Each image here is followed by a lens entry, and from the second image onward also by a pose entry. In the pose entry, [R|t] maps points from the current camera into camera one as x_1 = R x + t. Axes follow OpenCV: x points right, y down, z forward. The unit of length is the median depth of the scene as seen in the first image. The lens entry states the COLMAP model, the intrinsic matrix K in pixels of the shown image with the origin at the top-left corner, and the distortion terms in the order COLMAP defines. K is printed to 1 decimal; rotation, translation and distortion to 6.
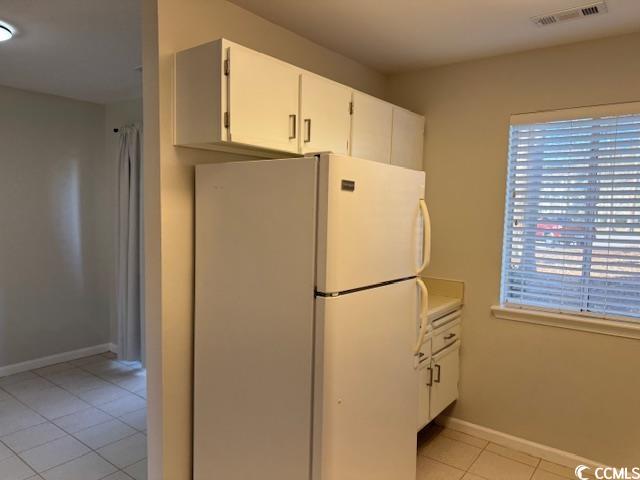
lens RADIAL K [[455.0, 0, 322.6], [0, 455.0, 243.0], [0, 0, 1]] dist [0.000603, -0.000908]
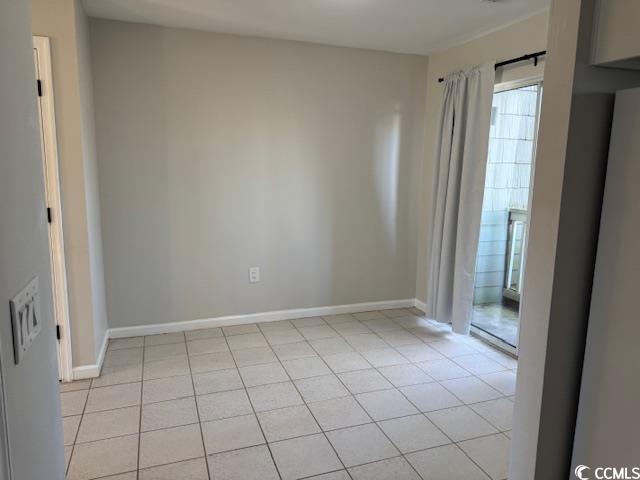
lens RADIAL K [[455.0, 0, 319.2], [0, 455.0, 236.6], [0, 0, 1]] dist [0.000603, -0.000908]
pose [[0.832125, 0.085788, -0.547912, -0.119258], [-0.048032, 0.995399, 0.082905, 0.010242], [0.552504, -0.042670, 0.832418, 0.058401]]
